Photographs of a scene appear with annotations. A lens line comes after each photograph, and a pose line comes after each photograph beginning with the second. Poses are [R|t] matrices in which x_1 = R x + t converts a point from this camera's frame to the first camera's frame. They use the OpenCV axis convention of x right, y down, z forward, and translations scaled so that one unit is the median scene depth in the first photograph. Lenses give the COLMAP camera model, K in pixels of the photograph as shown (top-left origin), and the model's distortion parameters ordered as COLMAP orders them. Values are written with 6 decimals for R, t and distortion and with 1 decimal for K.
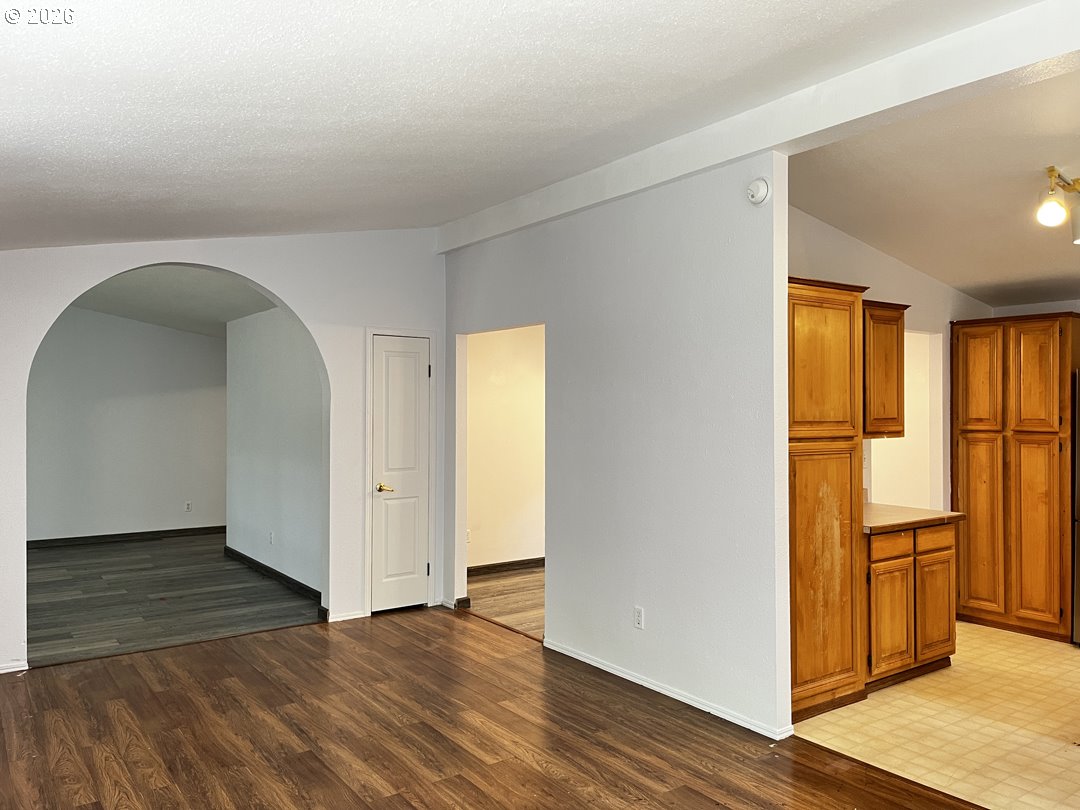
lens RADIAL K [[812.6, 0, 550.2], [0, 812.6, 401.6], [0, 0, 1]] dist [0.087507, -0.118962]
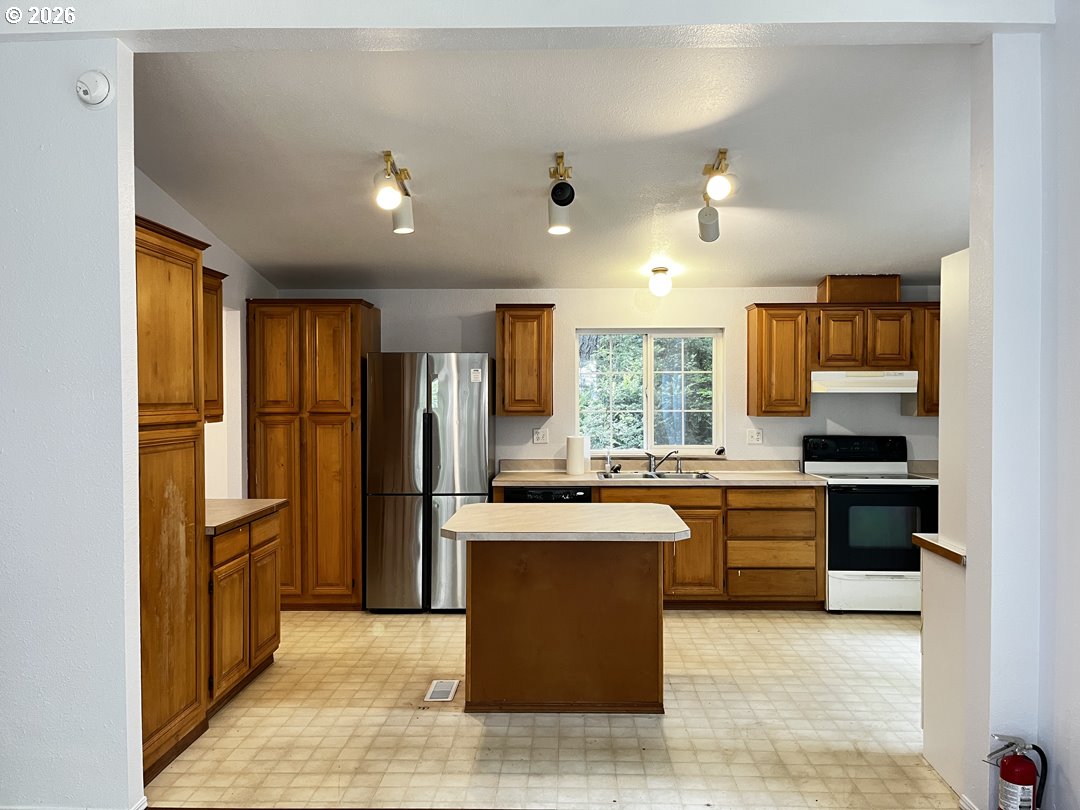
lens RADIAL K [[812.6, 0, 550.2], [0, 812.6, 401.6], [0, 0, 1]] dist [0.087507, -0.118962]
pose [[0.606088, -0.010475, 0.795329, -0.078583], [-0.001201, 0.999900, 0.014085, 0.010312], [-0.795397, -0.009492, 0.606015, 0.210682]]
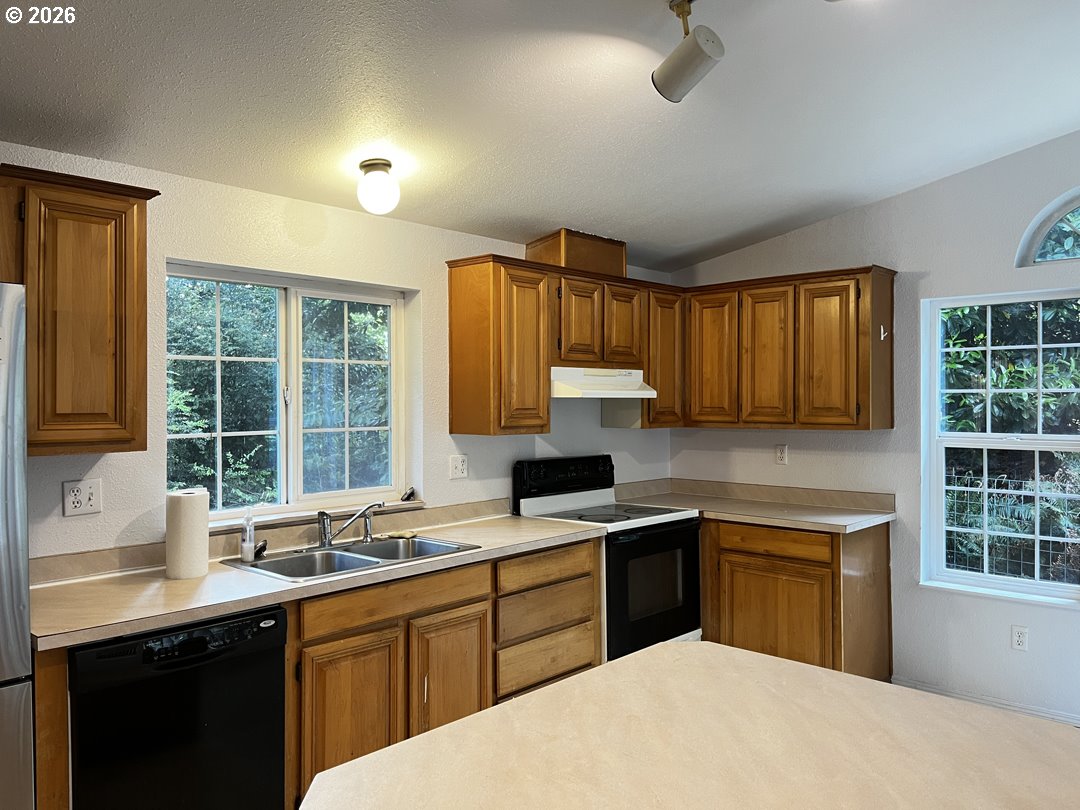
lens RADIAL K [[812.6, 0, 550.2], [0, 812.6, 401.6], [0, 0, 1]] dist [0.087507, -0.118962]
pose [[-0.195164, -0.001123, 0.980770, 0.385220], [-0.001771, 0.999998, 0.000793, 0.017688], [-0.980769, -0.001582, -0.195166, 0.892676]]
